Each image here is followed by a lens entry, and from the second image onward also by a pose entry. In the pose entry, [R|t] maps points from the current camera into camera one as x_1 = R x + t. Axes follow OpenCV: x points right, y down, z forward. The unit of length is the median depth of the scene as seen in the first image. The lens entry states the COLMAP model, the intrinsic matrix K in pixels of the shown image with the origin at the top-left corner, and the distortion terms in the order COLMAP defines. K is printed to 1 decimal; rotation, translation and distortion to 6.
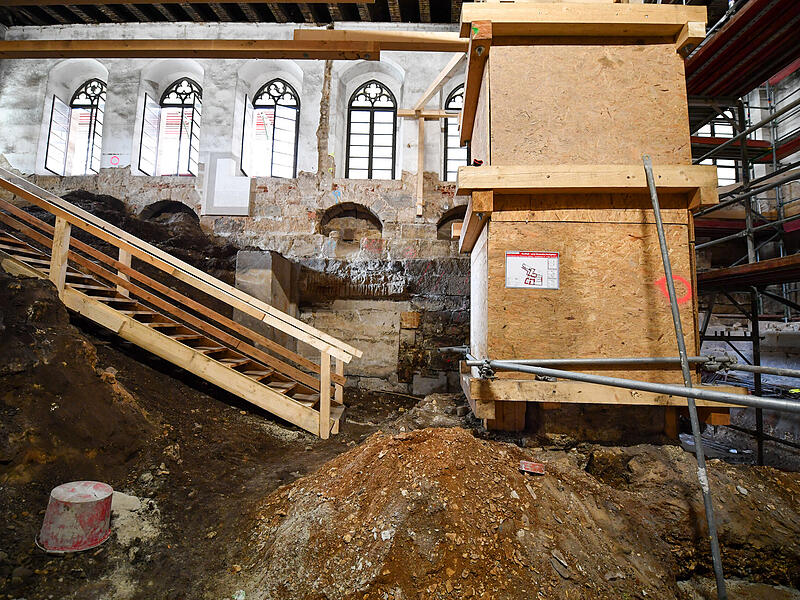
lens RADIAL K [[344.7, 0, 392.1], [0, 344.7, 301.0], [0, 0, 1]] dist [-0.021866, -0.001327]
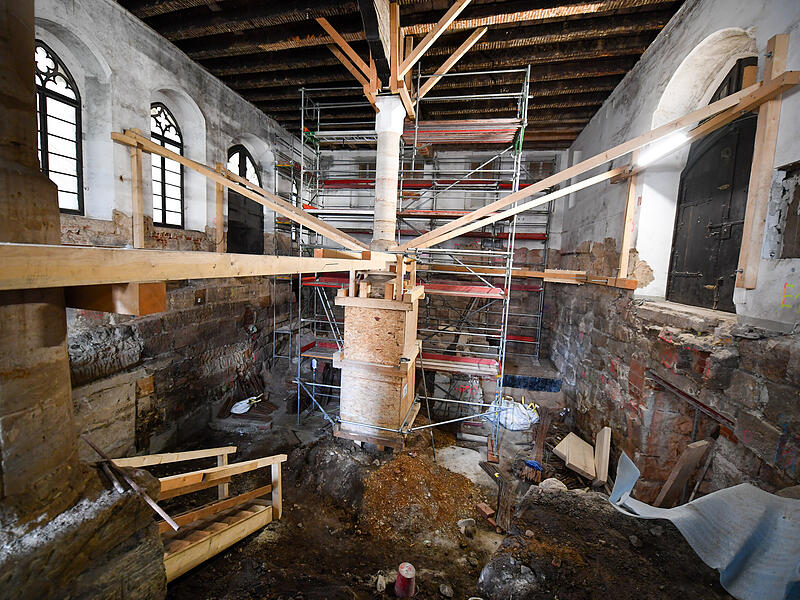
lens RADIAL K [[356.5, 0, 398.5], [0, 356.5, 298.8], [0, 0, 1]] dist [-0.014380, -0.003731]
pose [[0.178050, -0.123678, 0.976218, -0.668973], [-0.107317, 0.983712, 0.144200, -0.356084], [-0.978152, -0.130440, 0.161877, 0.182318]]
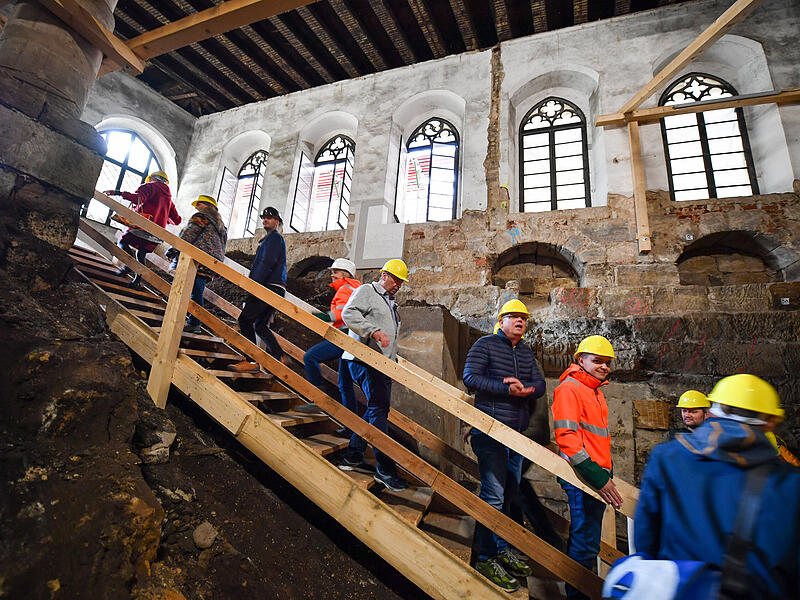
lens RADIAL K [[356.5, 0, 398.5], [0, 356.5, 298.8], [0, 0, 1]] dist [-0.014380, -0.003731]
pose [[0.946927, -0.033018, -0.319748, -0.151355], [-0.029453, 0.981614, -0.188589, -0.013937], [0.320096, 0.187998, 0.928545, 0.214405]]
